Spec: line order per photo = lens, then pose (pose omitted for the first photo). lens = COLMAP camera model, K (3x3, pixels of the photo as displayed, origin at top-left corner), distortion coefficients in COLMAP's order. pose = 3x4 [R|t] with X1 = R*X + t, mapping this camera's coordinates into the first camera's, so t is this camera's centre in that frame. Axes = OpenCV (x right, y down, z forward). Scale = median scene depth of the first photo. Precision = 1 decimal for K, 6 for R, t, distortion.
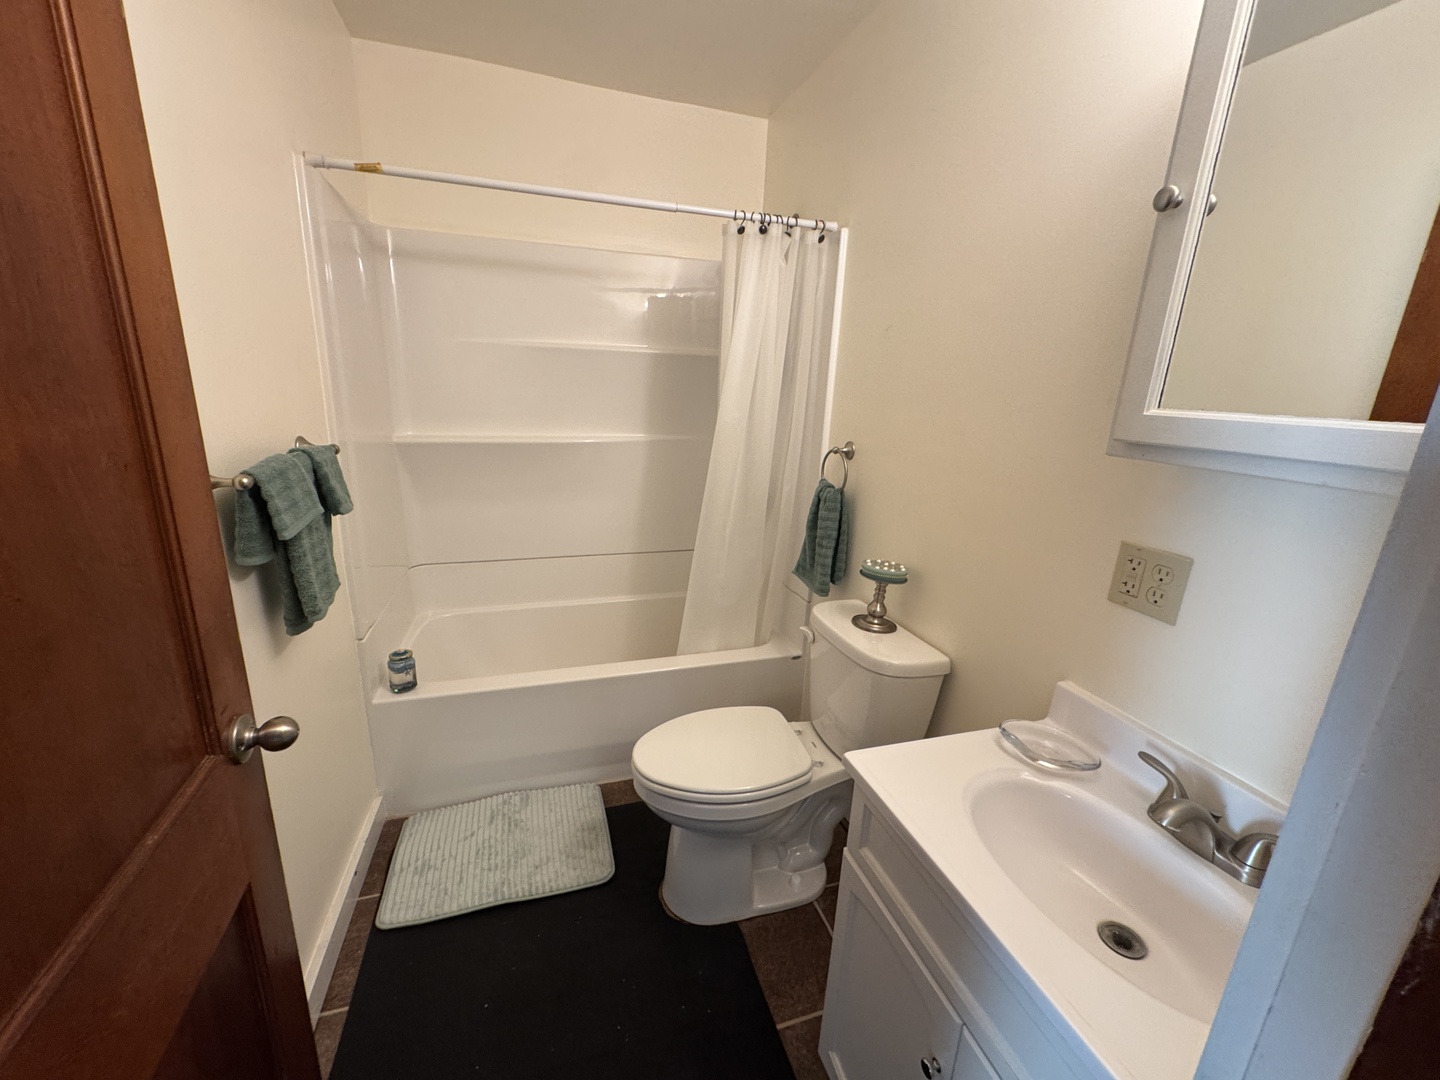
lens RADIAL K [[575.4, 0, 717.6], [0, 575.4, 537.3], [0, 0, 1]] dist [0.001688, 0.000474]
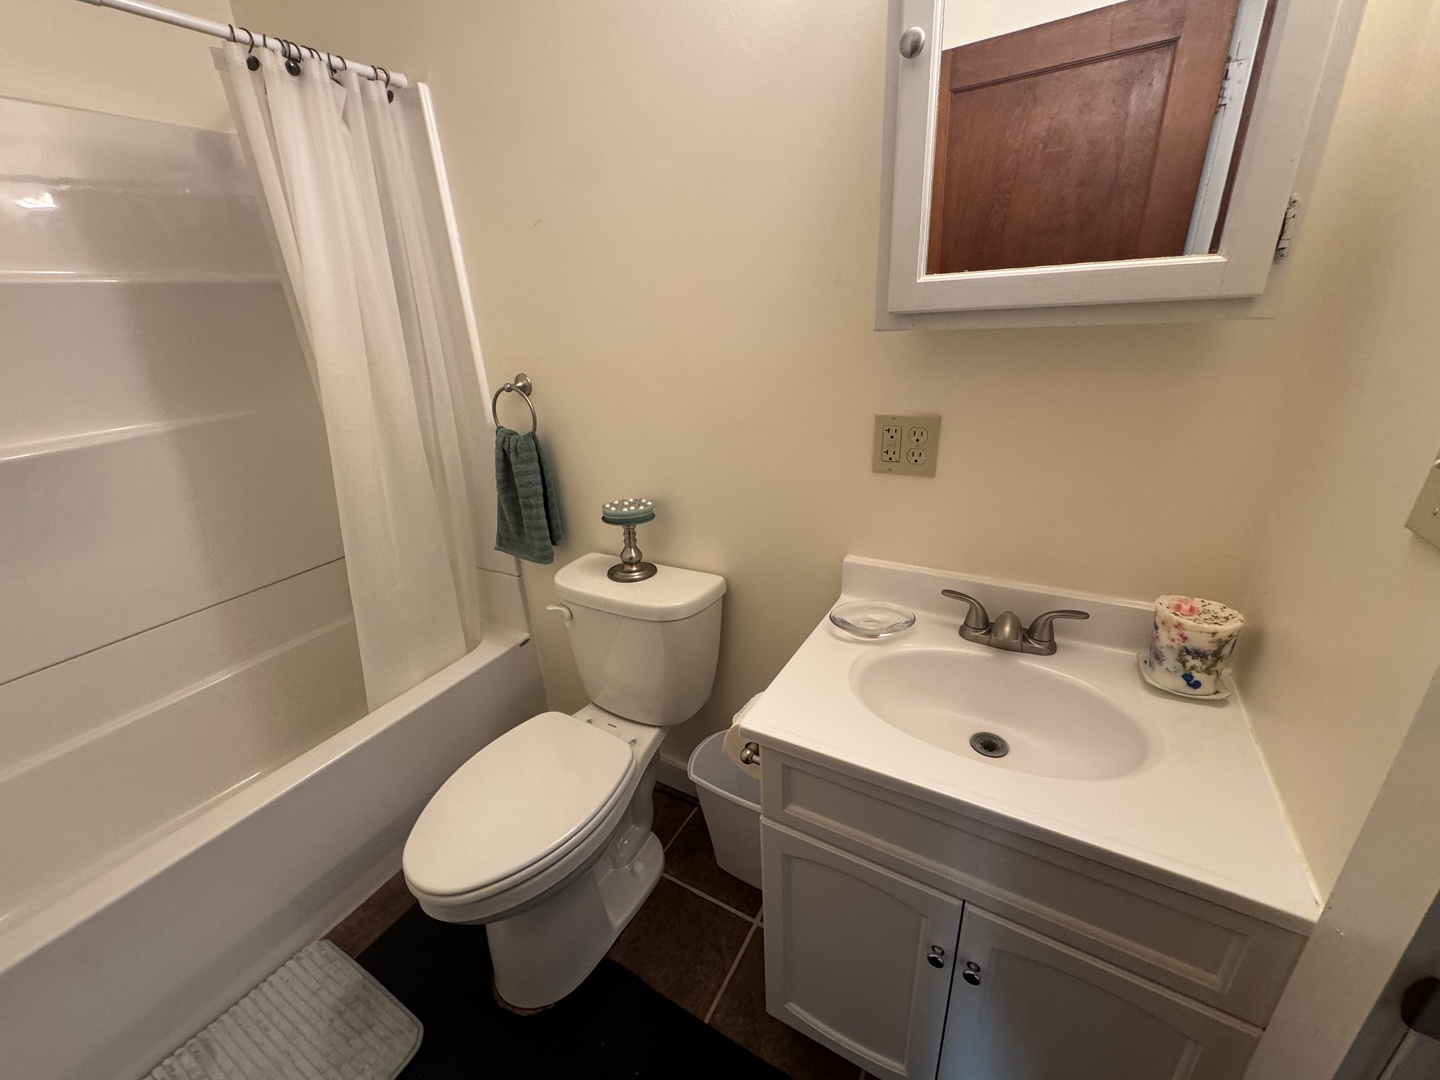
lens RADIAL K [[575.4, 0, 717.6], [0, 575.4, 537.3], [0, 0, 1]] dist [0.001688, 0.000474]
pose [[0.740793, -0.327528, 0.586473, -0.121638], [0.261430, 0.944815, 0.197431, -0.037077], [-0.618773, 0.007066, 0.785538, 0.195174]]
